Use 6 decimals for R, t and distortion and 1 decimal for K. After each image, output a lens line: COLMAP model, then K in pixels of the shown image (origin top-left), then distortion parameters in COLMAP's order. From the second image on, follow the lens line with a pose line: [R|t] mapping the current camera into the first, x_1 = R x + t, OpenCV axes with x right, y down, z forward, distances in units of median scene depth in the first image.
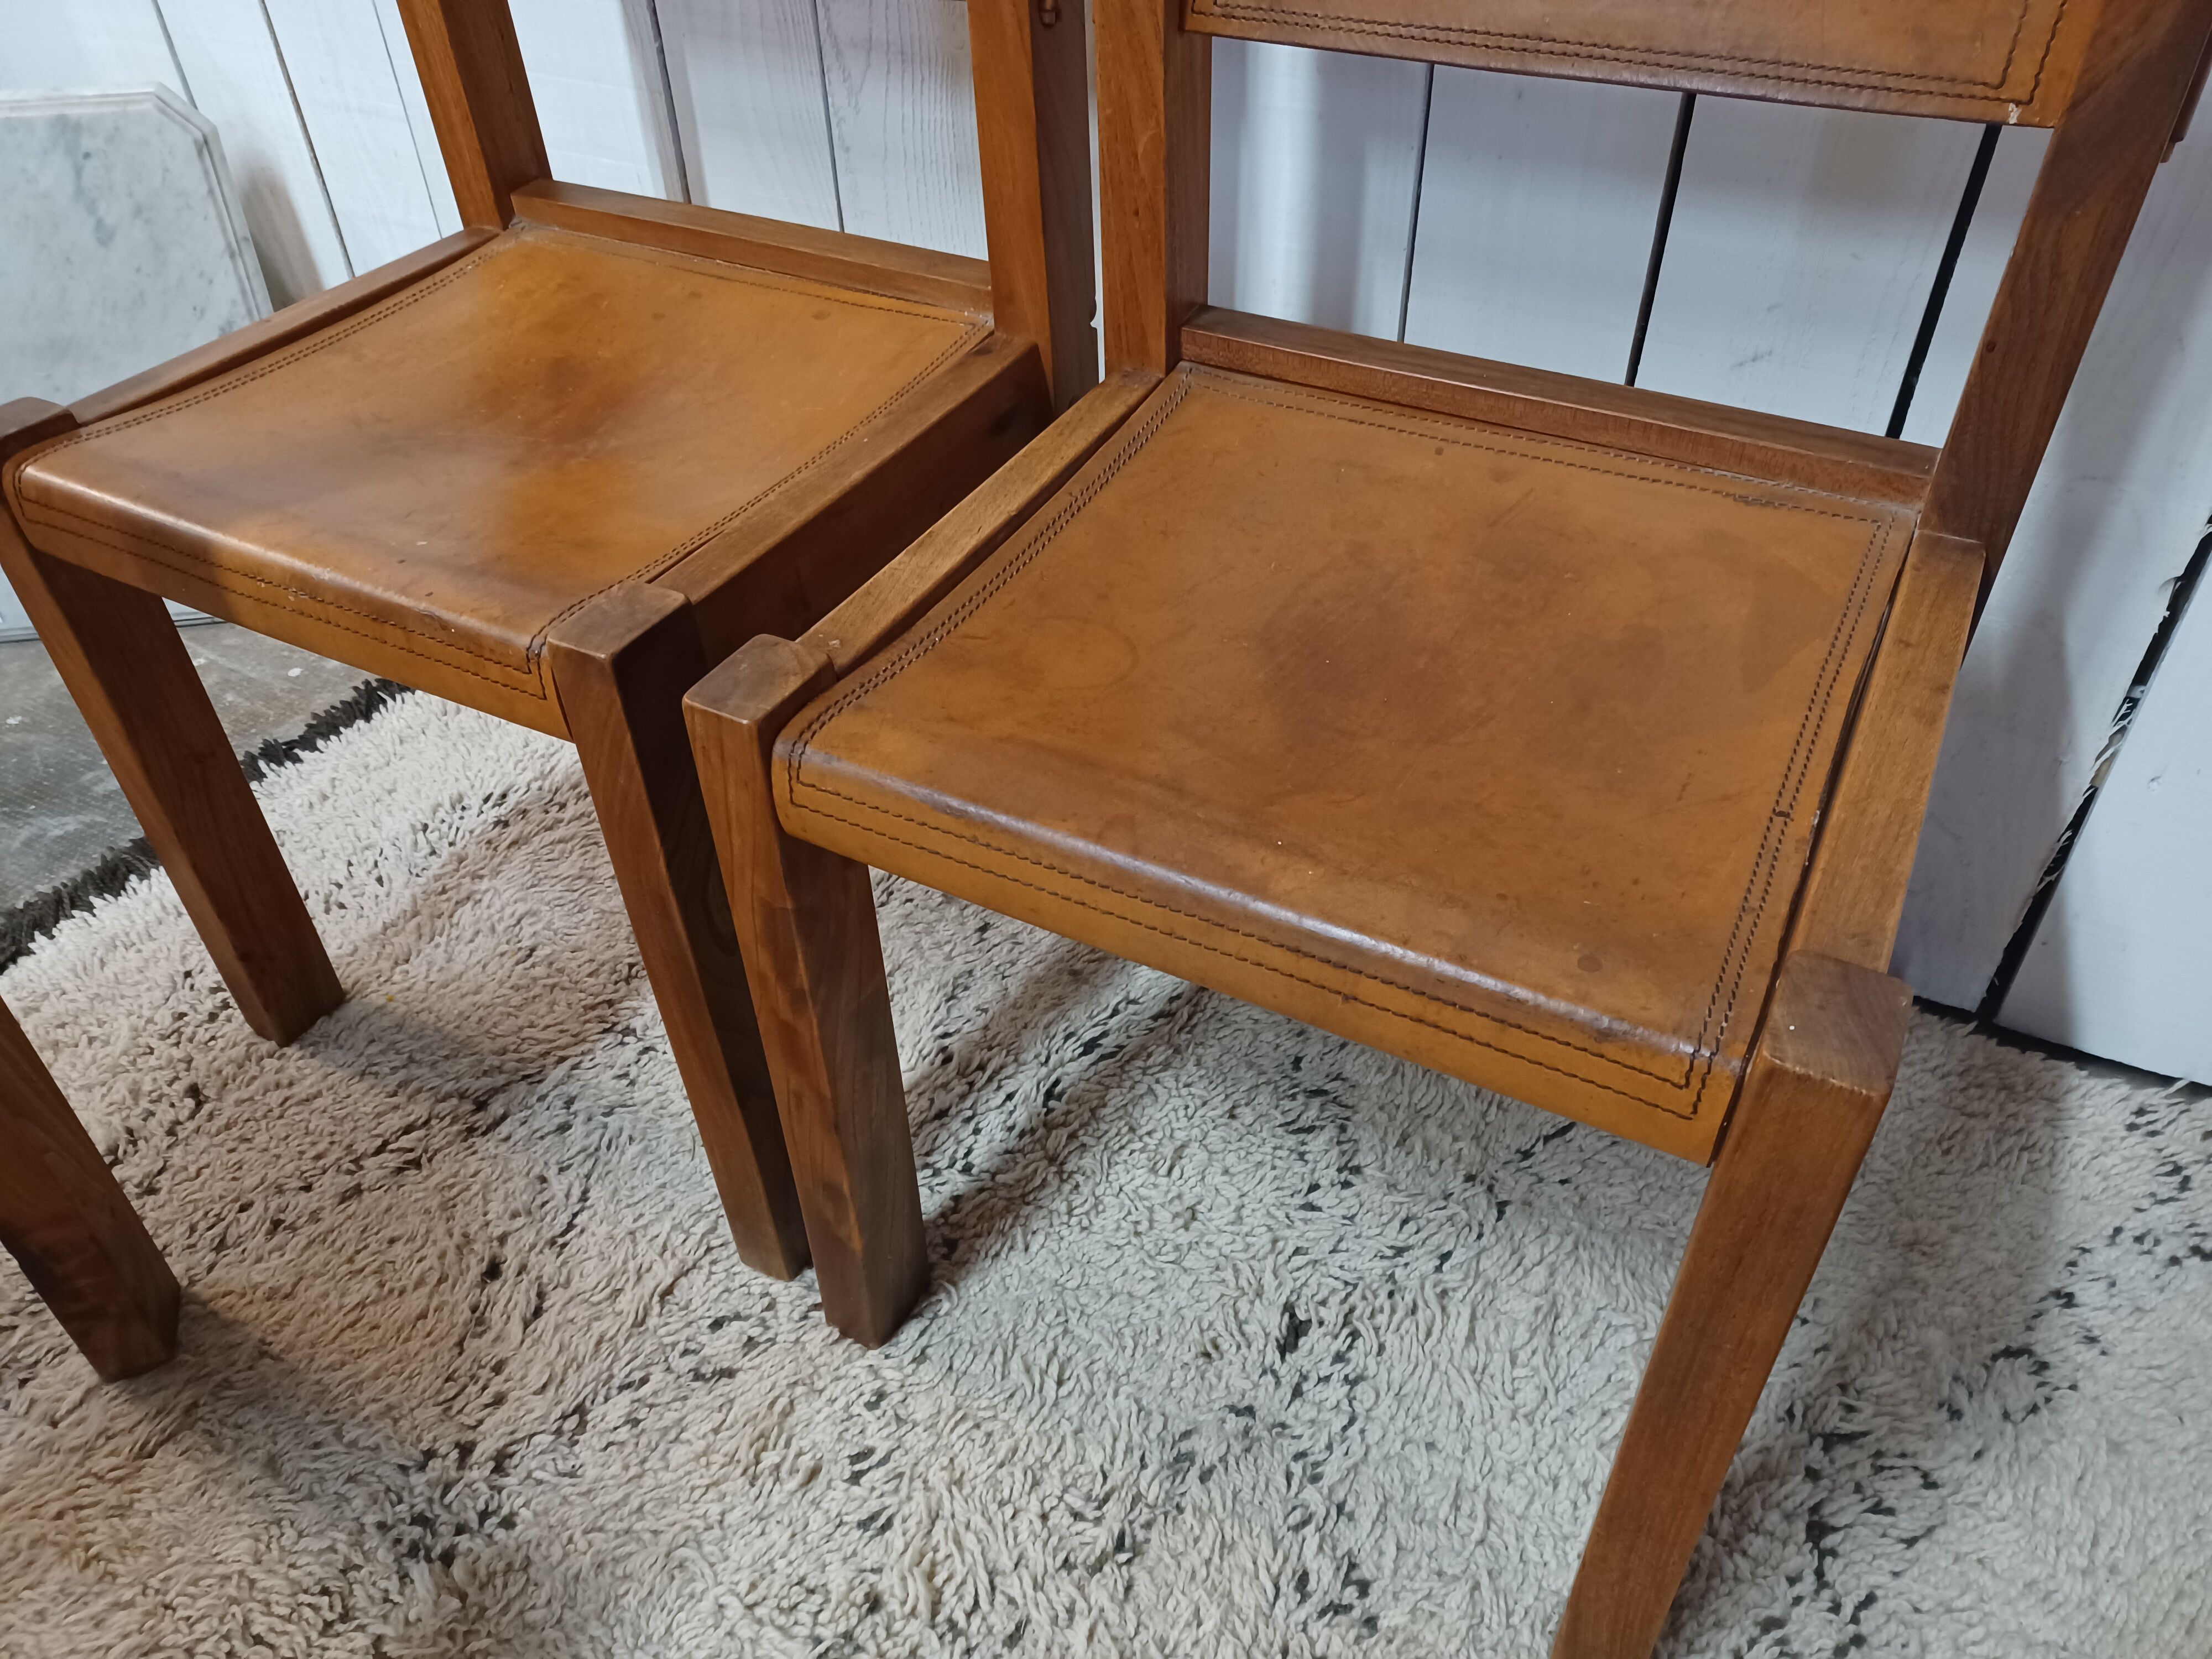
lens RADIAL K [[1618.7, 0, 1099.3], [0, 1618.7, 845.2], [0, 0, 1]] dist [0.052973, -0.036459]
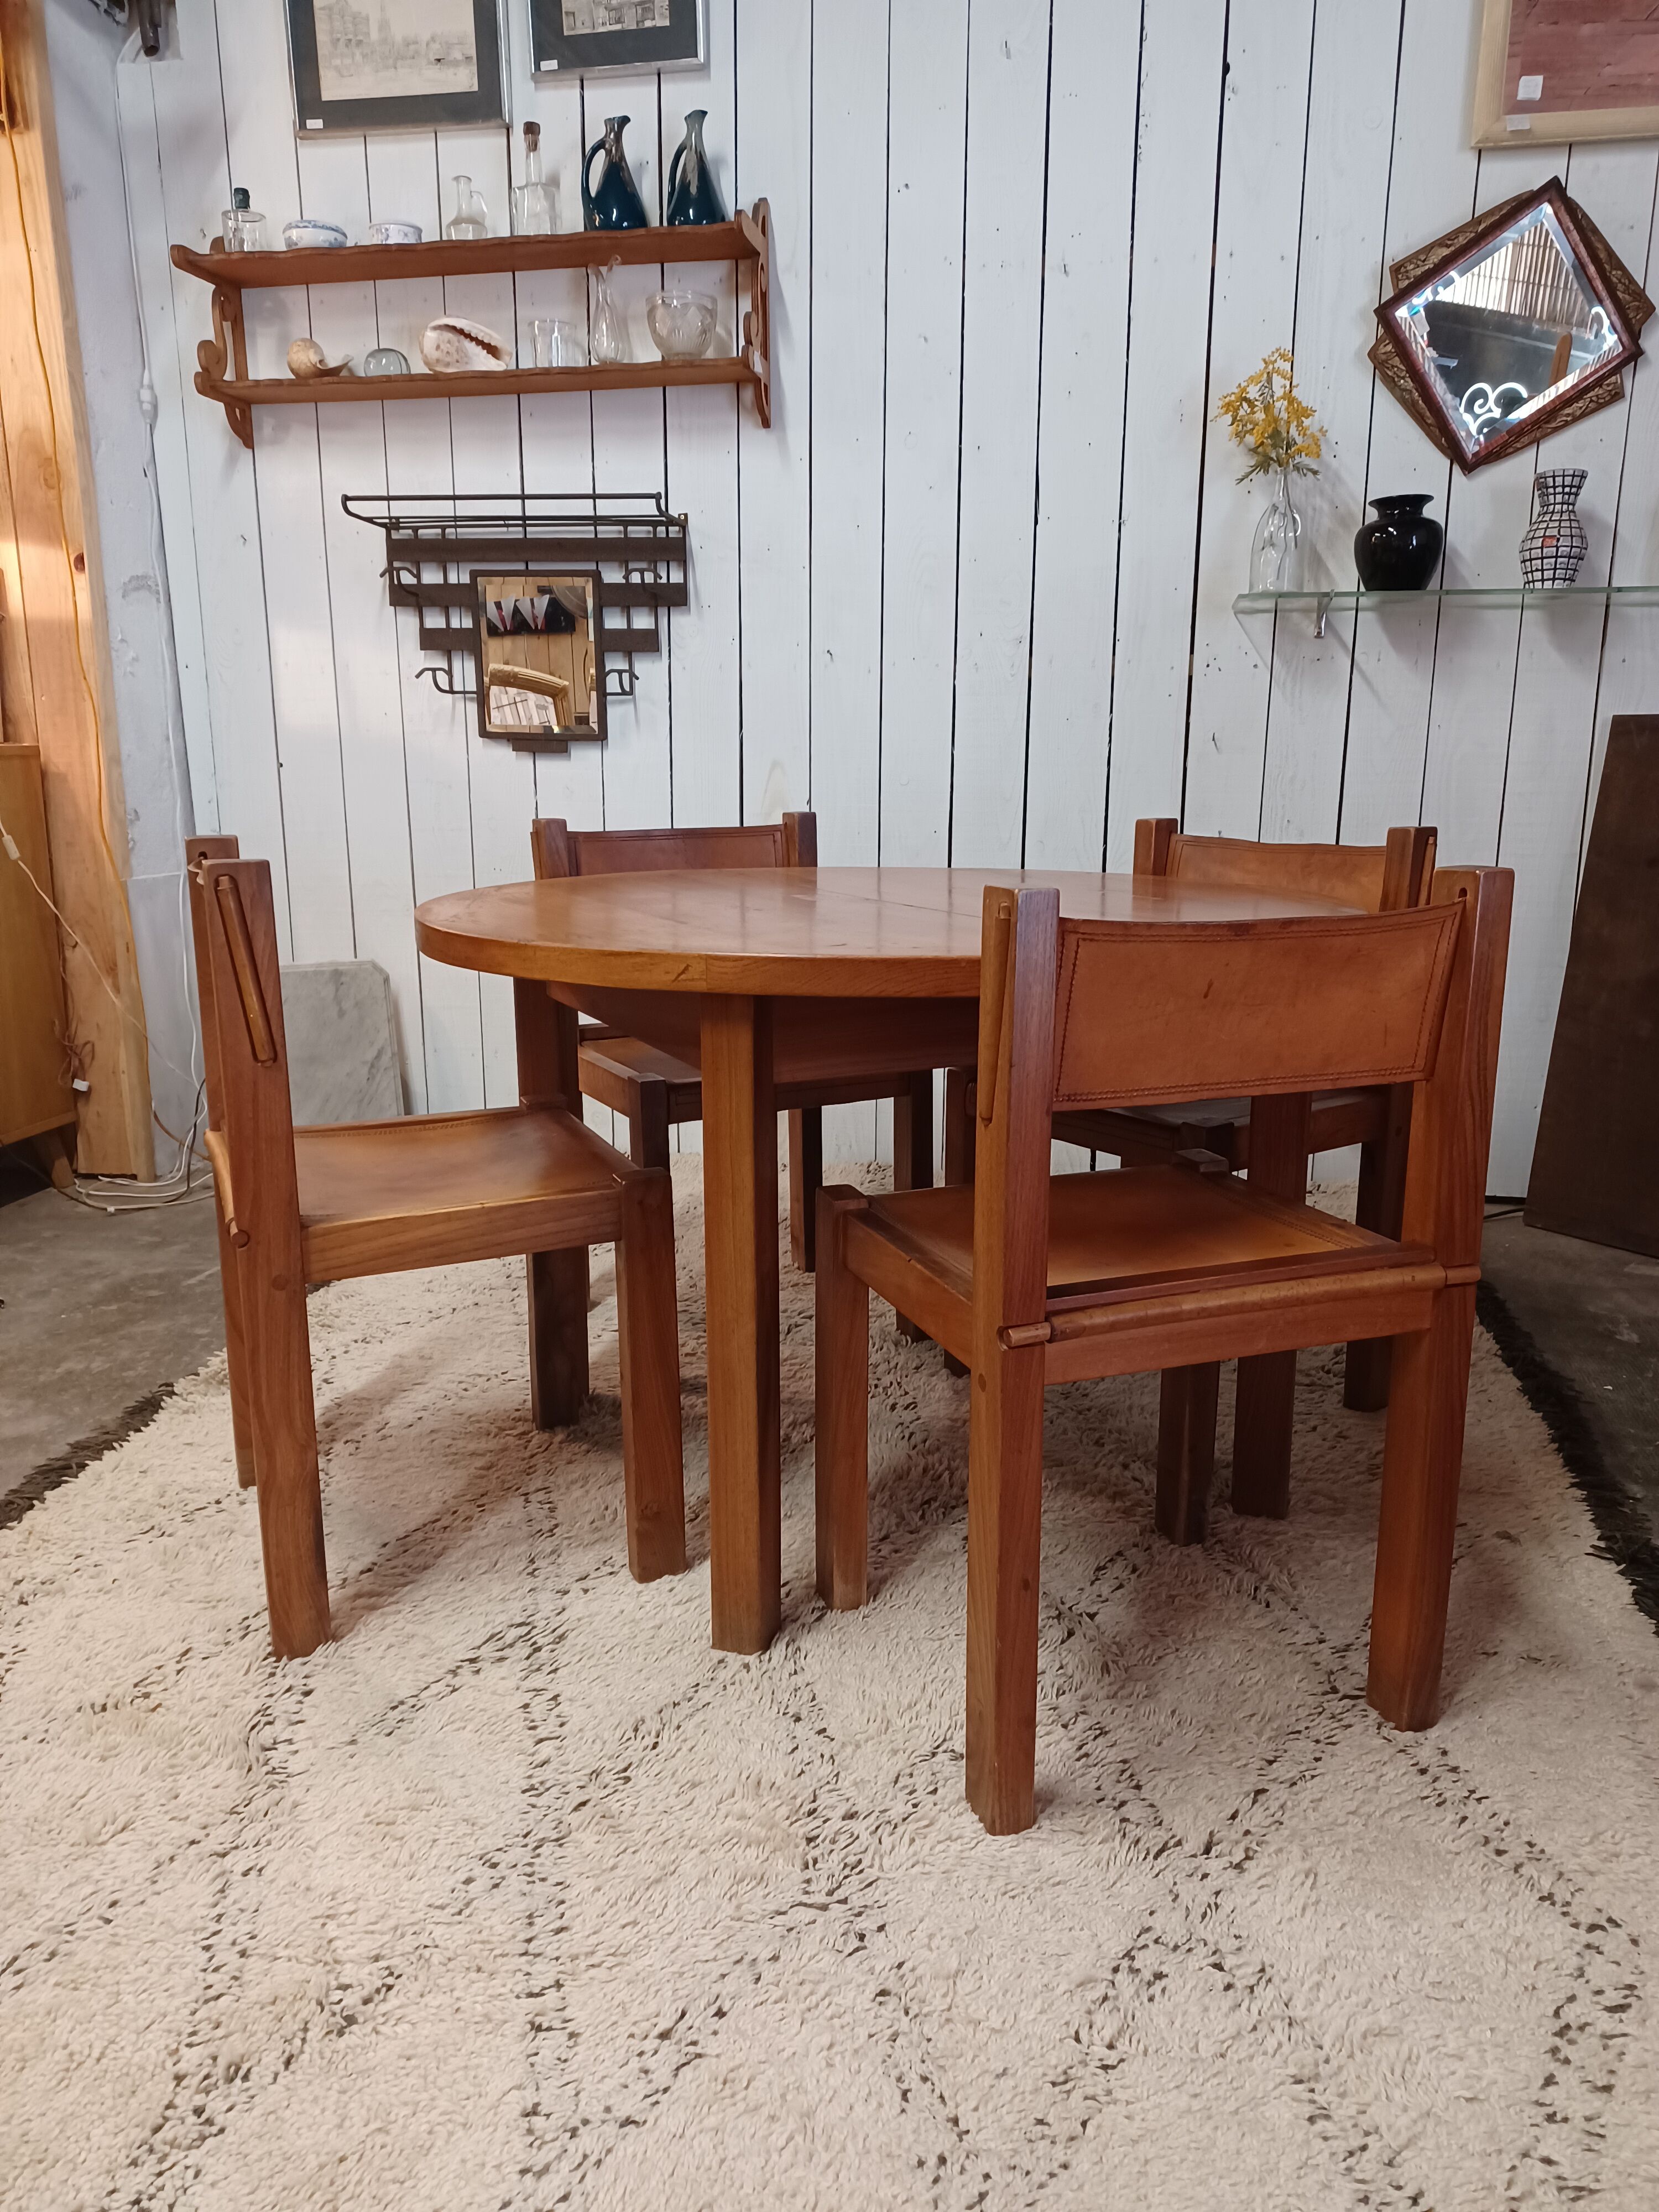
lens RADIAL K [[1618.7, 0, 826.0], [0, 1618.7, 1096.4], [0, 0, 1]] dist [0.052973, -0.036459]
pose [[0.941483, -0.048533, 0.333549, -1.235207], [0.199430, 0.877987, -0.435164, 1.561944], [-0.271731, 0.476219, 0.836288, -1.940366]]
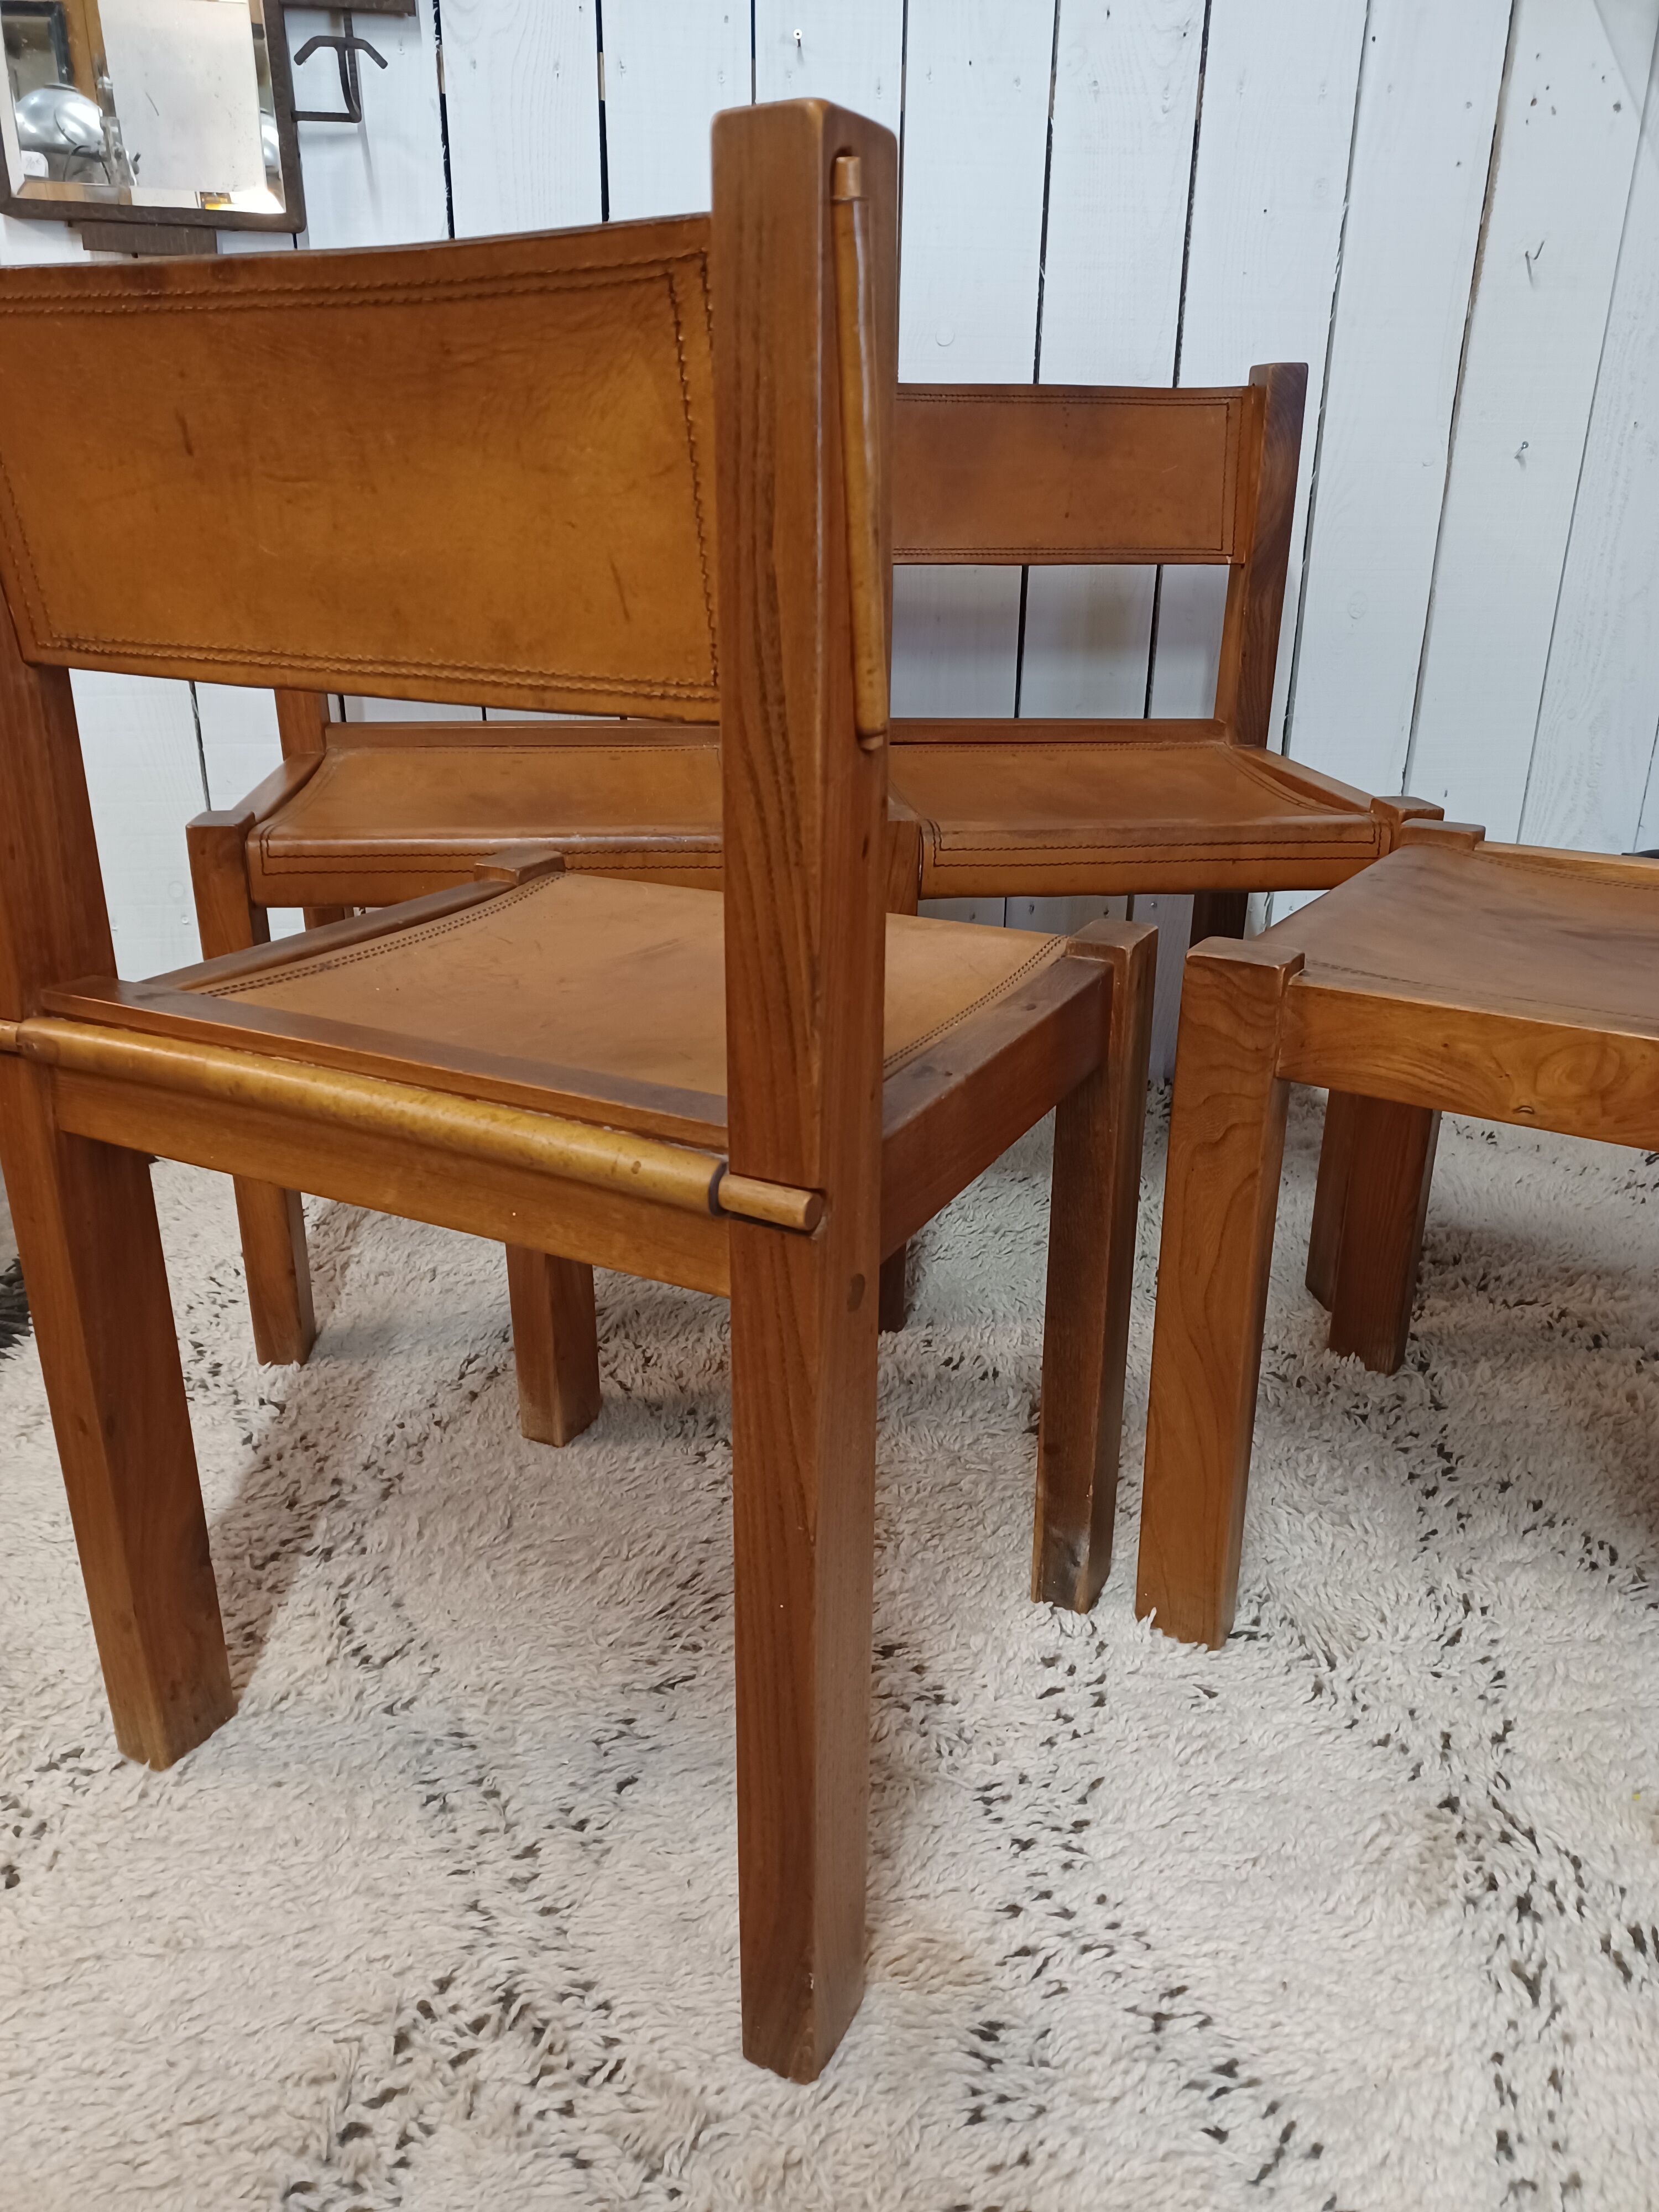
lens RADIAL K [[1618.7, 0, 827.9], [0, 1618.7, 1101.3], [0, 0, 1]] dist [0.052973, -0.036459]
pose [[0.810362, -0.181566, 0.557089, -1.102042], [0.357021, 0.906900, -0.223760, 0.473808], [-0.464596, 0.380219, 0.799740, -0.270452]]
